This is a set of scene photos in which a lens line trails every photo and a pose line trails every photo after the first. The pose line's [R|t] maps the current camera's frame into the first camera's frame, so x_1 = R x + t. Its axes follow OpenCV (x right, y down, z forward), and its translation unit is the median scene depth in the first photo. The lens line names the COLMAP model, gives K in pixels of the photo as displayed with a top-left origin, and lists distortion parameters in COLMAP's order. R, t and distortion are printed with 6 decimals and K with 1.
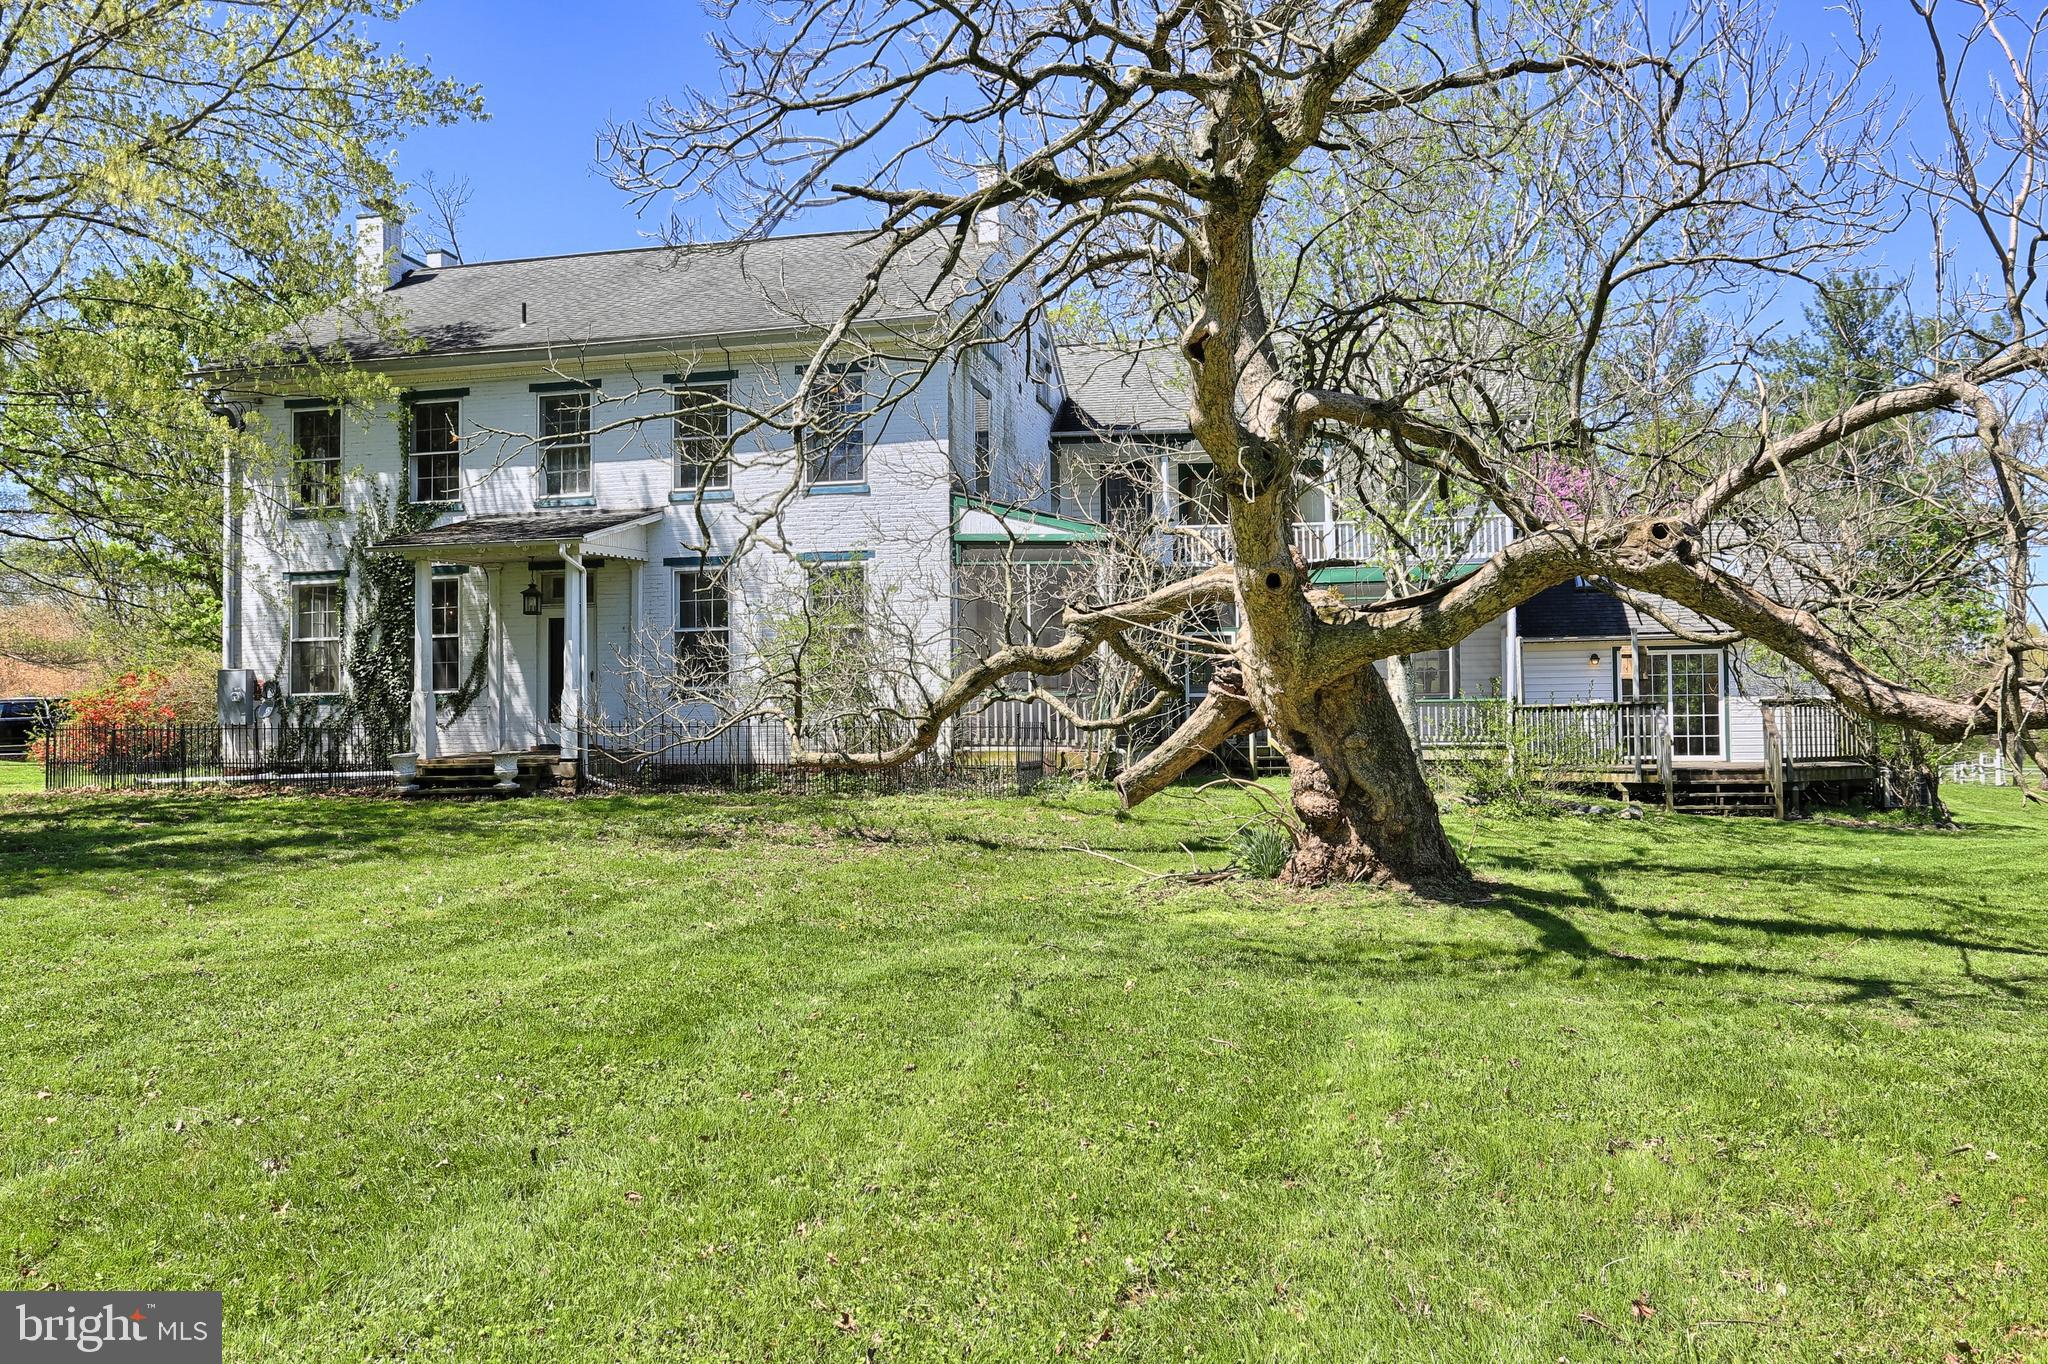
lens RADIAL K [[1638.0, 0, 1019.1], [0, 1638.0, 677.7], [0, 0, 1]] dist [0.003310, 0.000758]
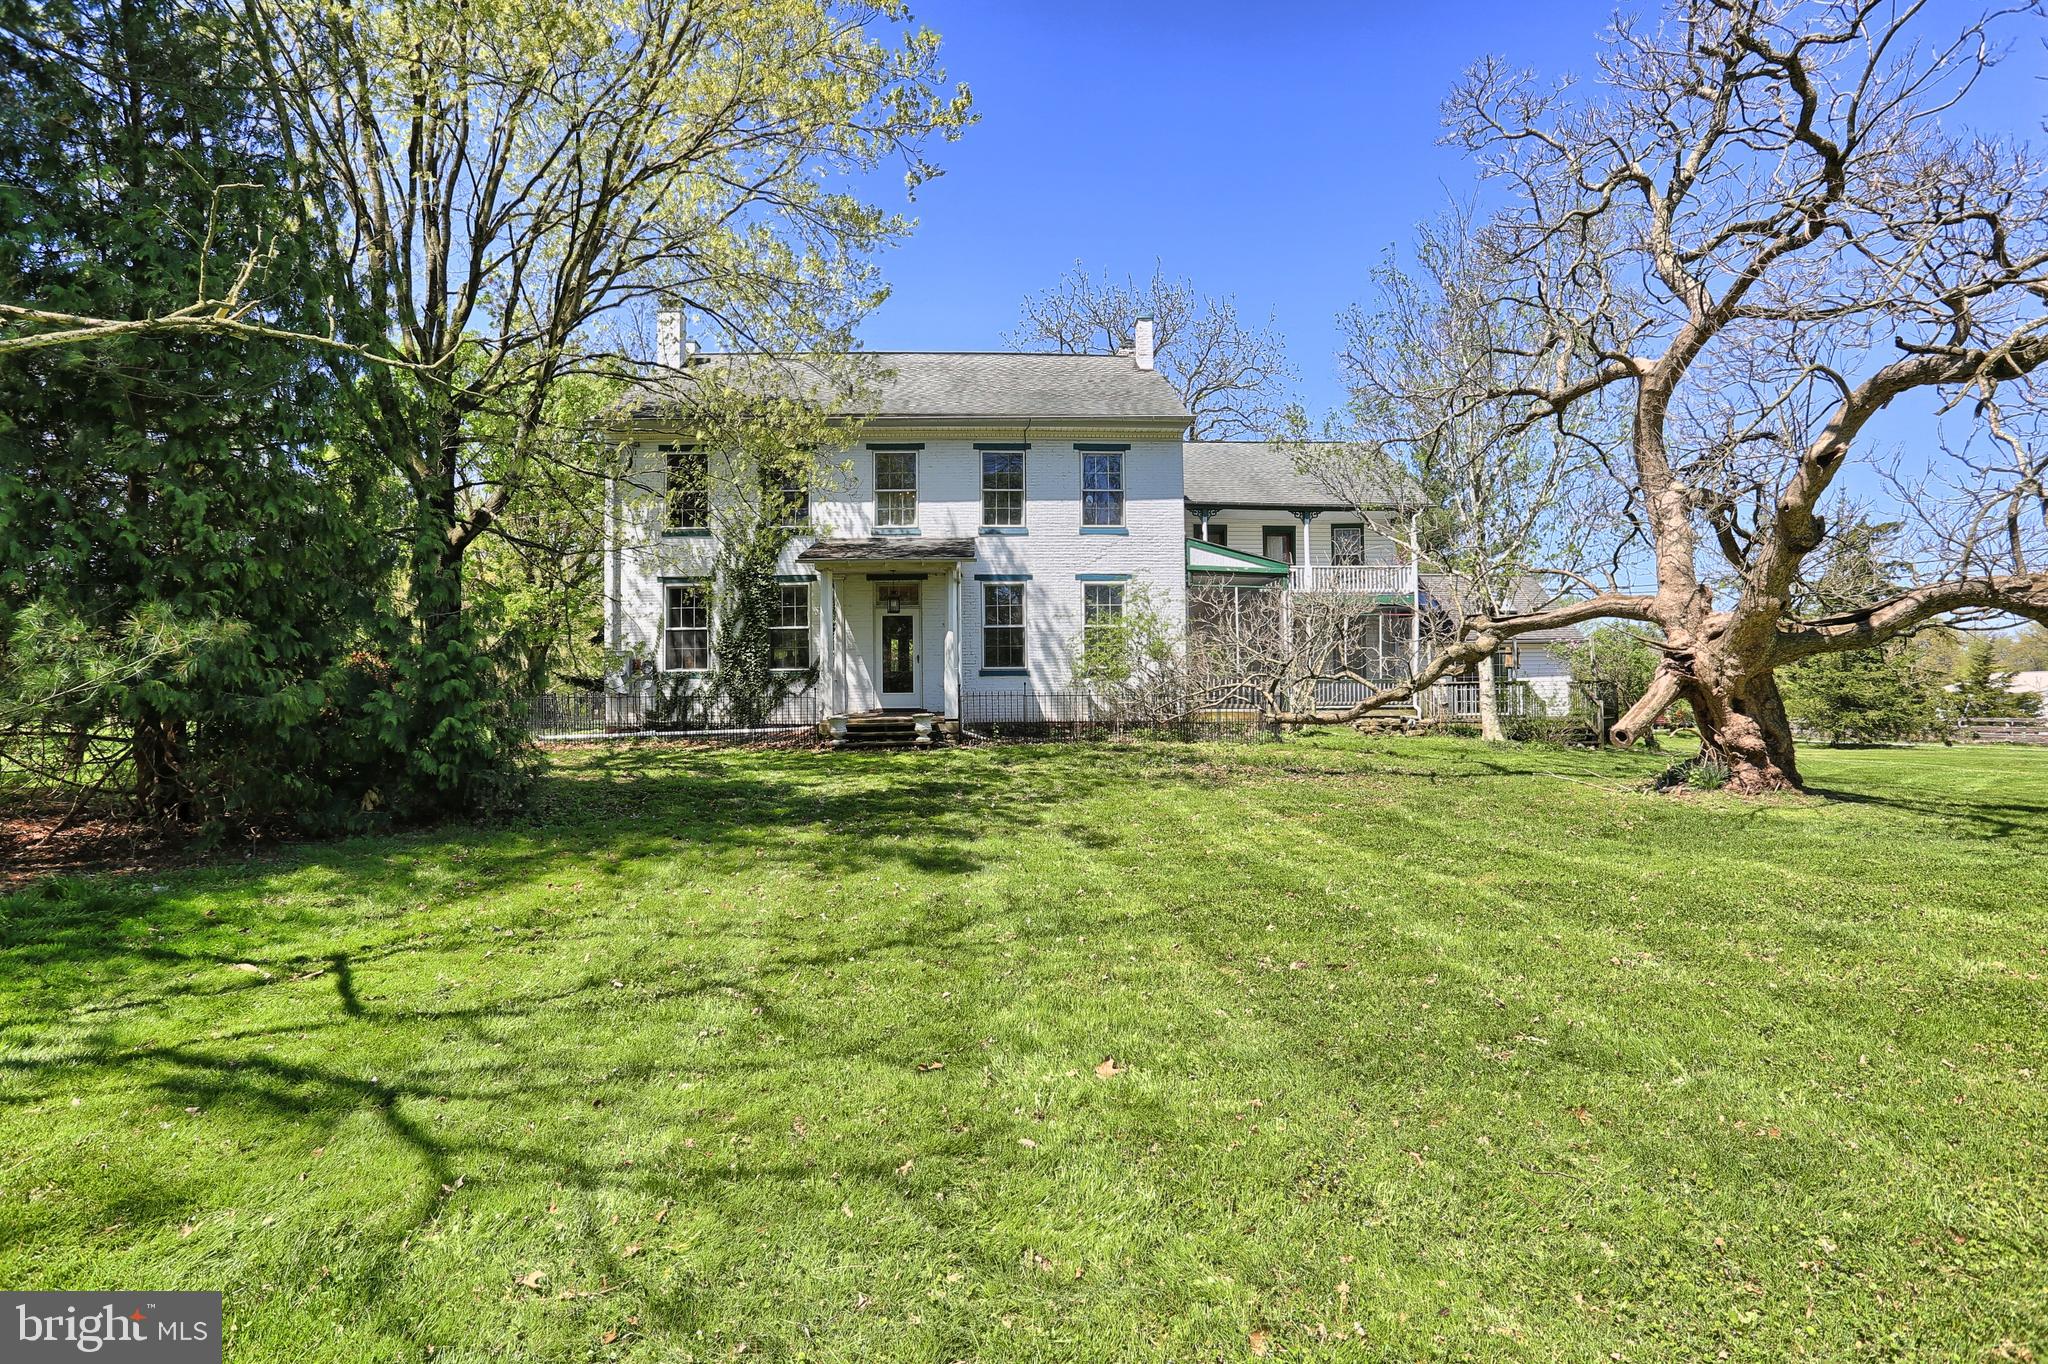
lens RADIAL K [[1078.8, 0, 1016.9], [0, 1078.8, 680.8], [0, 0, 1]] dist [-0.061457, -0.000756]
pose [[0.961963, 0.006760, 0.273095, -0.432671], [-0.010408, 0.999875, 0.011914, 0.005838], [-0.272980, -0.014304, 0.961913, 0.110675]]
